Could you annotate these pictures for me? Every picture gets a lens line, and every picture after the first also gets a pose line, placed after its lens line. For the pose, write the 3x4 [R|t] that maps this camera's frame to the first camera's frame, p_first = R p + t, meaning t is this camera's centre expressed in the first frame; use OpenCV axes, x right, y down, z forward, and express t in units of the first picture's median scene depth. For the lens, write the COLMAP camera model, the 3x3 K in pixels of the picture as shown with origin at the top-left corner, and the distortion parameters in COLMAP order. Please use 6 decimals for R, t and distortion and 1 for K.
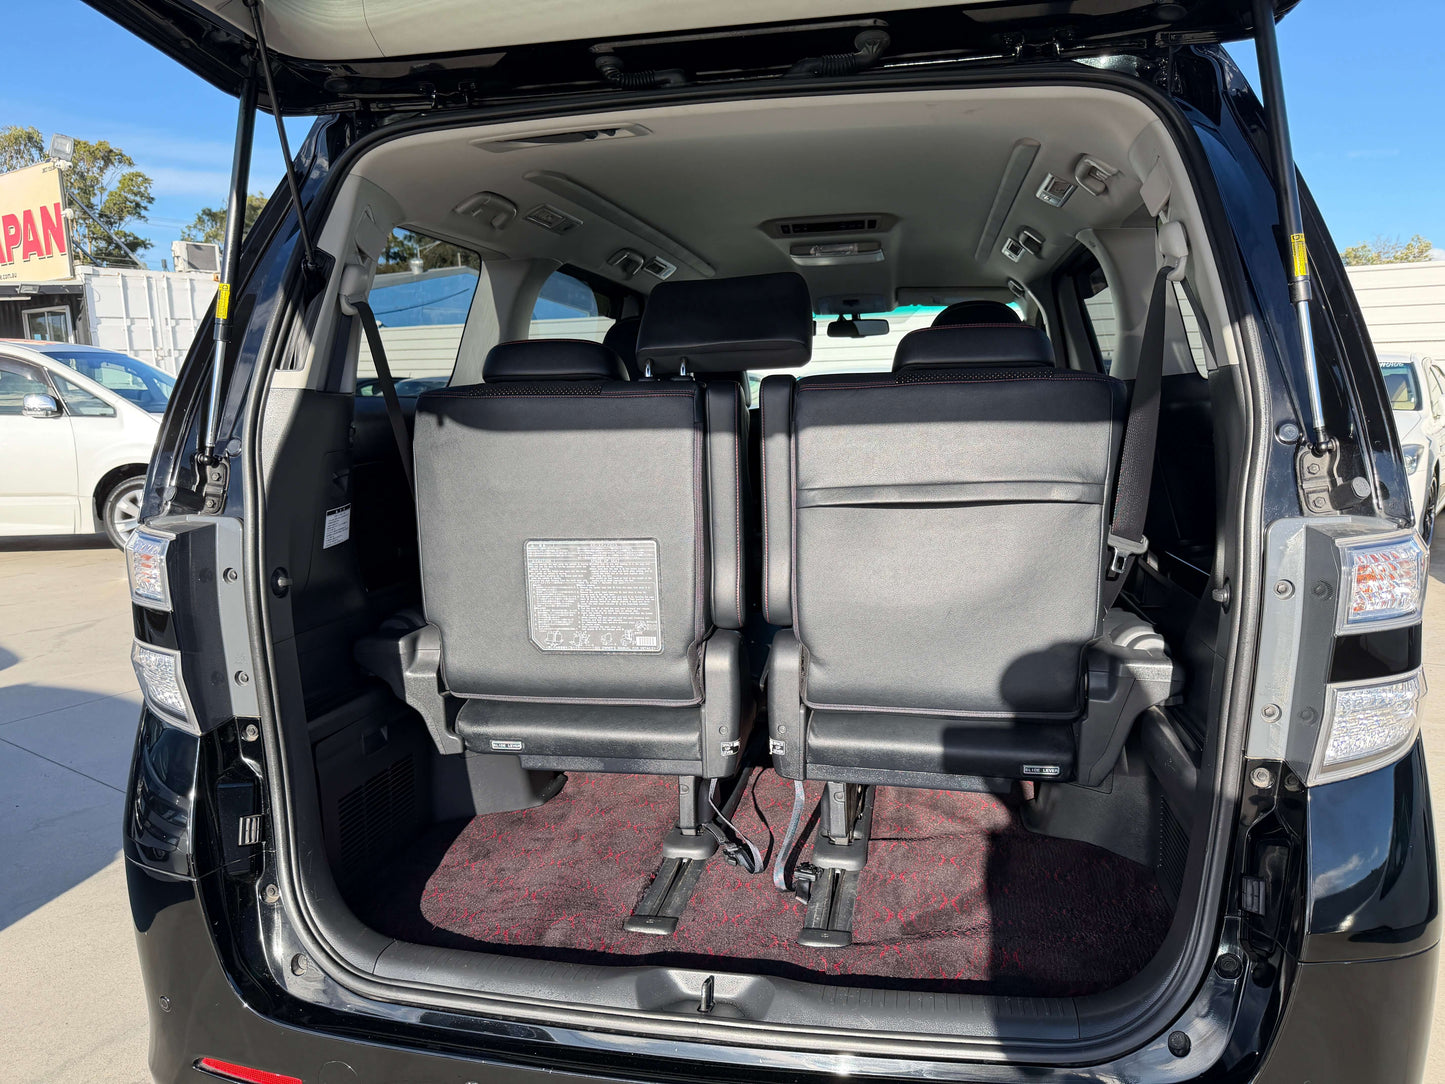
lens RADIAL K [[1024.4, 0, 722.5], [0, 1024.4, 542.0], [0, 0, 1]] dist [-0.003677, -0.019833]
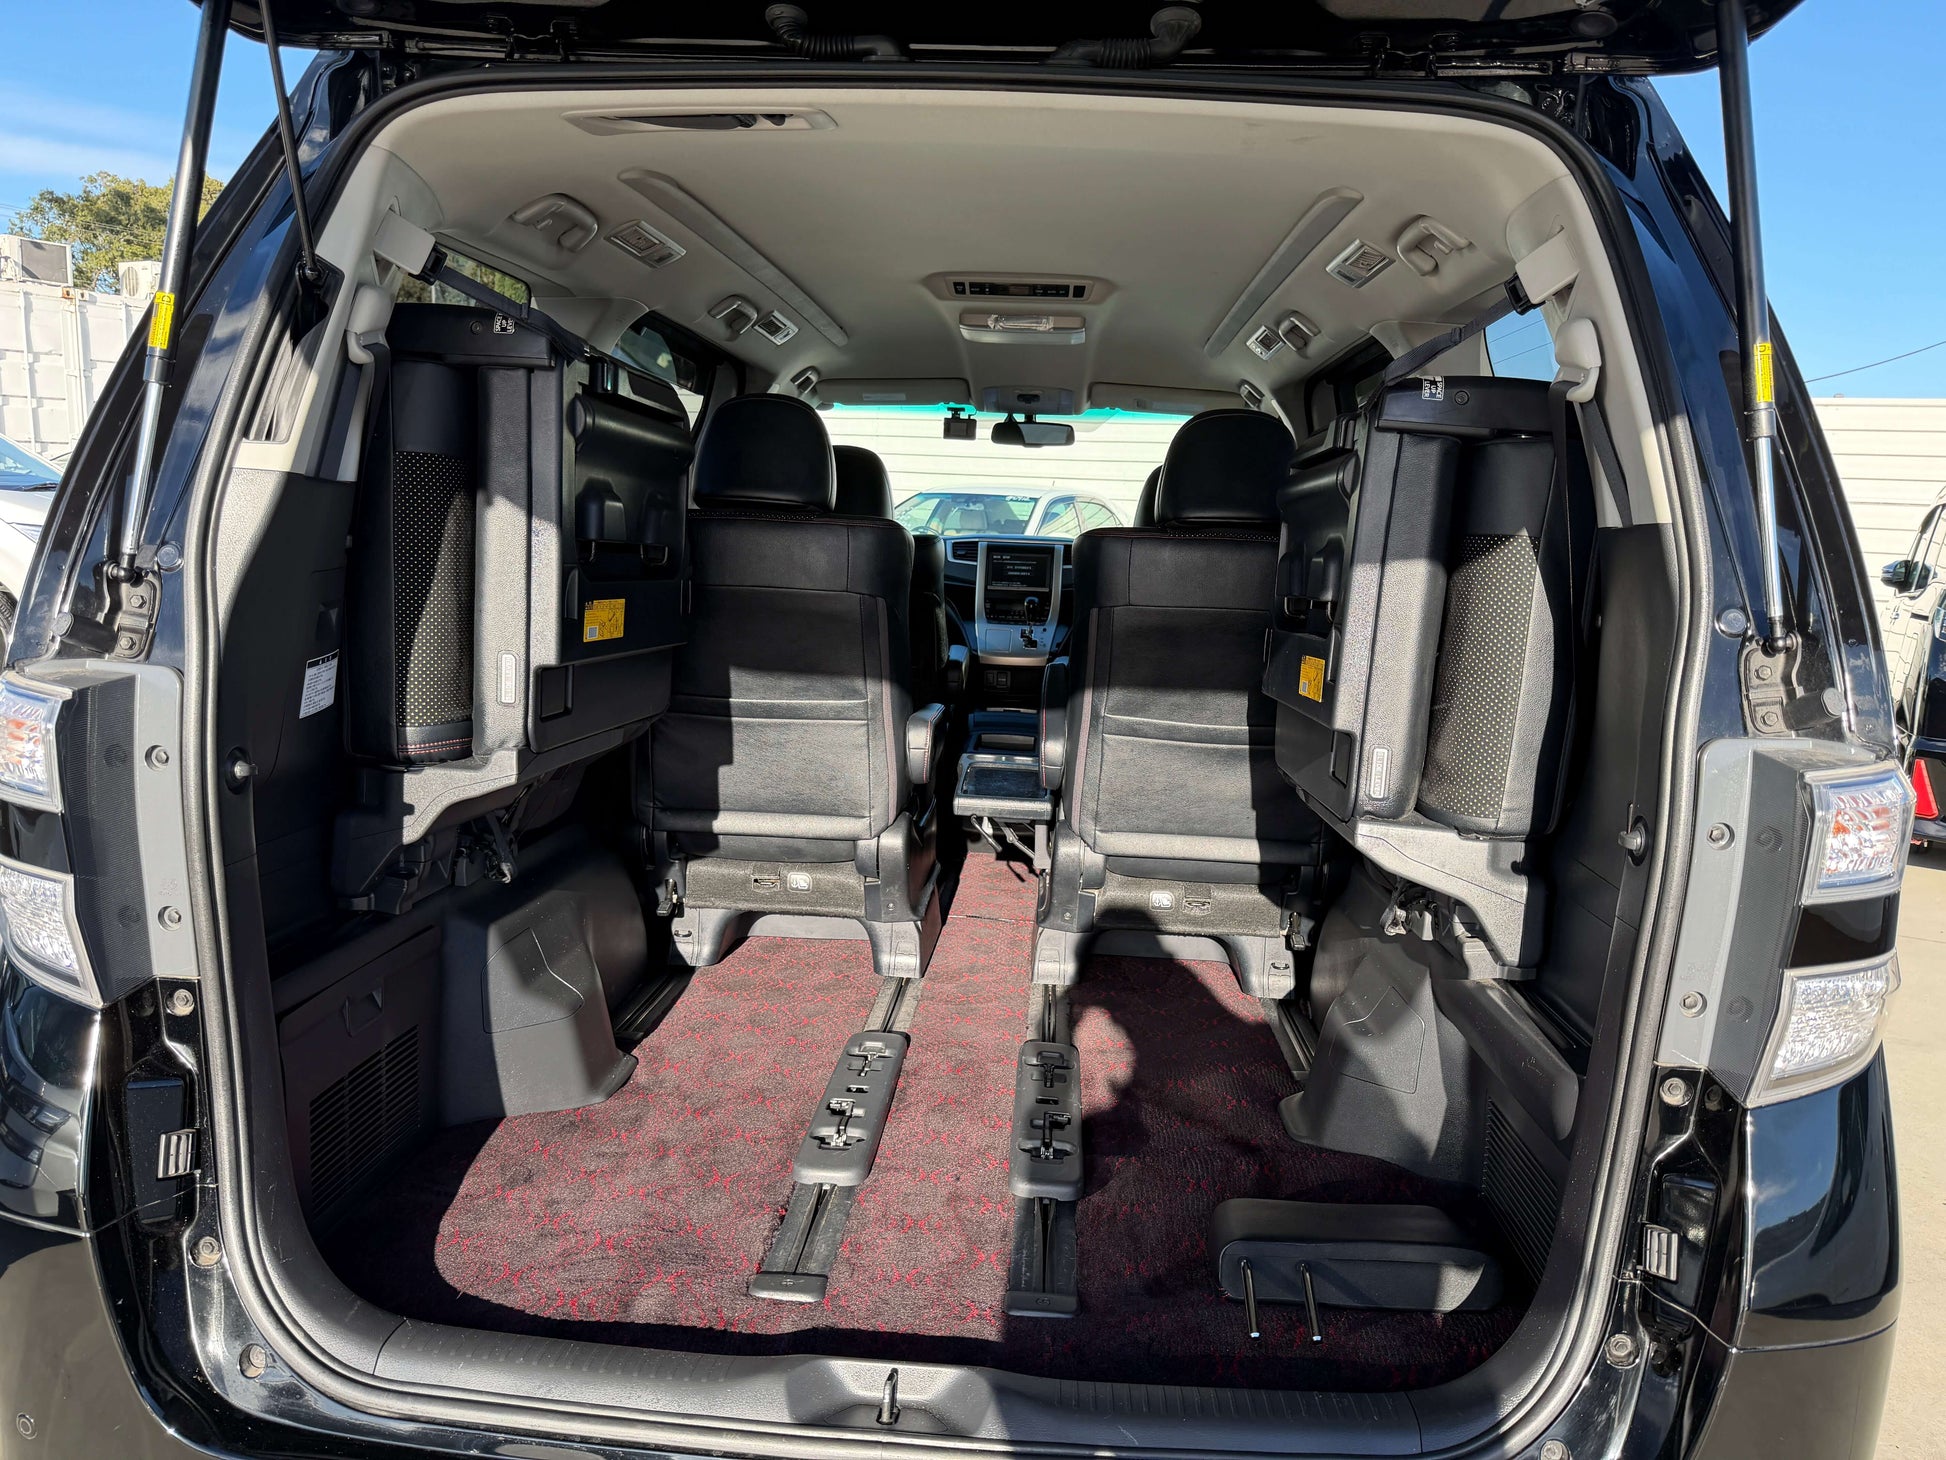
lens RADIAL K [[1383.9, 0, 972.2], [0, 1383.9, 738.0], [0, 0, 1]] dist [-0.008497, -0.004010]
pose [[0.990135, 0.039261, 0.134503, -0.092979], [-0.041437, 0.999051, 0.013416, -0.011966], [-0.133848, -0.018857, 0.990822, 0.077416]]
